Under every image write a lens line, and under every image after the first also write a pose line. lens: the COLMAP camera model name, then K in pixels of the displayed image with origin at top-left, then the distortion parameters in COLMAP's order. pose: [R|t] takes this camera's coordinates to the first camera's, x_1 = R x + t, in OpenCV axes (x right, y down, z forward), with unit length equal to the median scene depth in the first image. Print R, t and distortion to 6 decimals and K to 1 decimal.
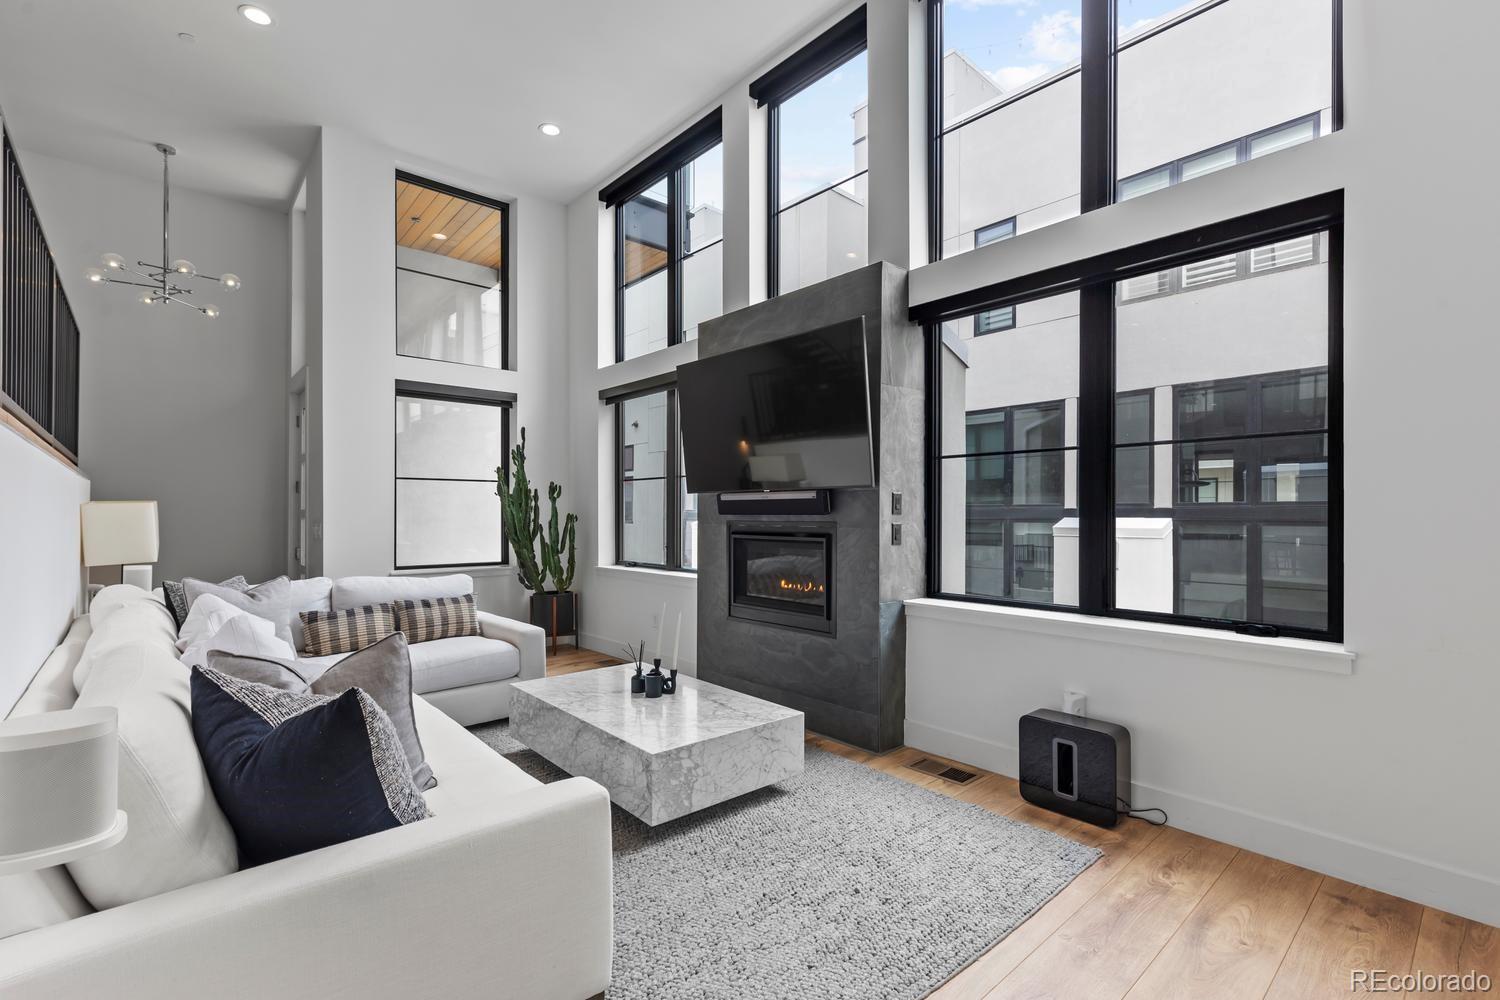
lens RADIAL K [[666.8, 0, 741.4], [0, 666.8, 508.7], [0, 0, 1]] dist [-0.001526, -0.000624]
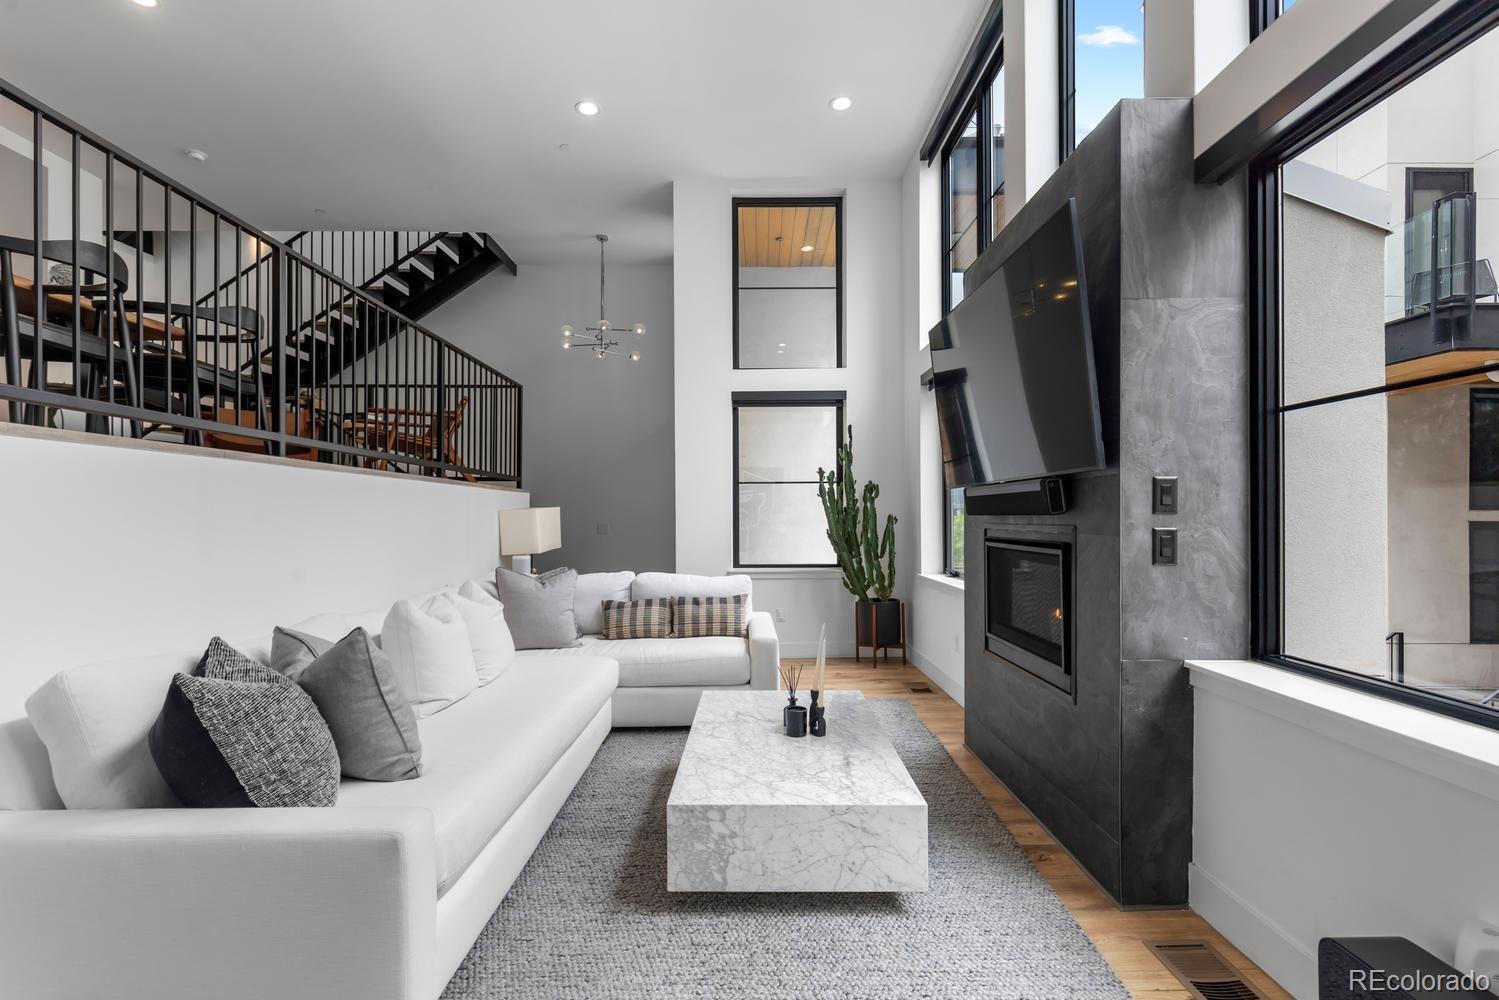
lens RADIAL K [[673.2, 0, 749.5], [0, 673.2, 512.2], [0, 0, 1]] dist [-0.001111, -0.000179]
pose [[0.755292, -0.008137, -0.655338, 0.331875], [0.010886, 0.999941, 0.000131, 0.002861], [0.655298, -0.007233, 0.755336, 0.289822]]
